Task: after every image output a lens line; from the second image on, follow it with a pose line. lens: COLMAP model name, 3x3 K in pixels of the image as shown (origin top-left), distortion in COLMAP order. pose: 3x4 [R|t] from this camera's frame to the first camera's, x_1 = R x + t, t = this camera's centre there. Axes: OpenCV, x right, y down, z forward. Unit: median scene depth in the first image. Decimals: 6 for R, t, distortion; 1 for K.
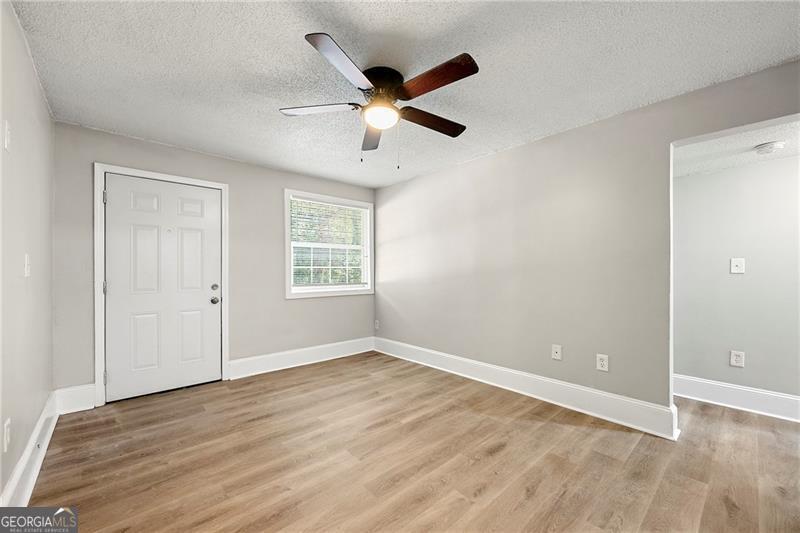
lens RADIAL K [[318.8, 0, 400.8], [0, 318.8, 268.0], [0, 0, 1]] dist [-0.002488, -0.000189]
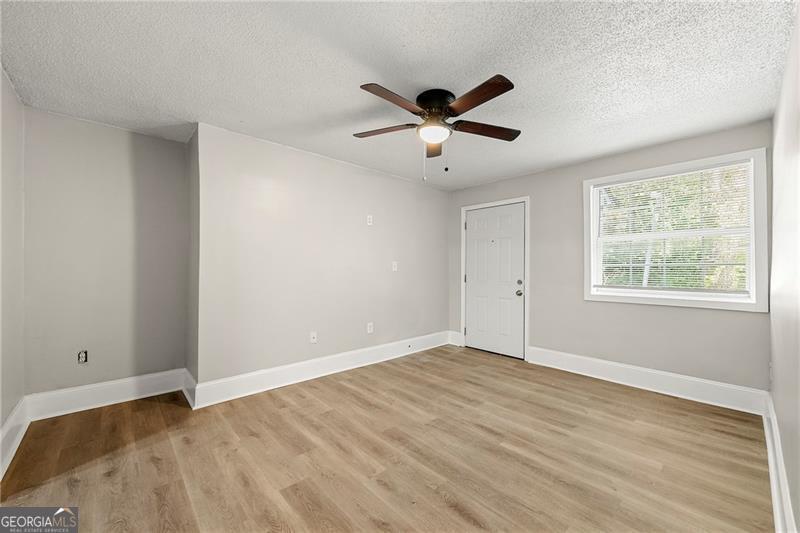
lens RADIAL K [[318.8, 0, 400.8], [0, 318.8, 268.0], [0, 0, 1]] dist [-0.002488, -0.000189]
pose [[0.003537, 0.000374, -0.999994, 0.788398], [0.004101, 0.999992, 0.000388, 0.002331], [0.999985, -0.004103, 0.003536, 0.651511]]
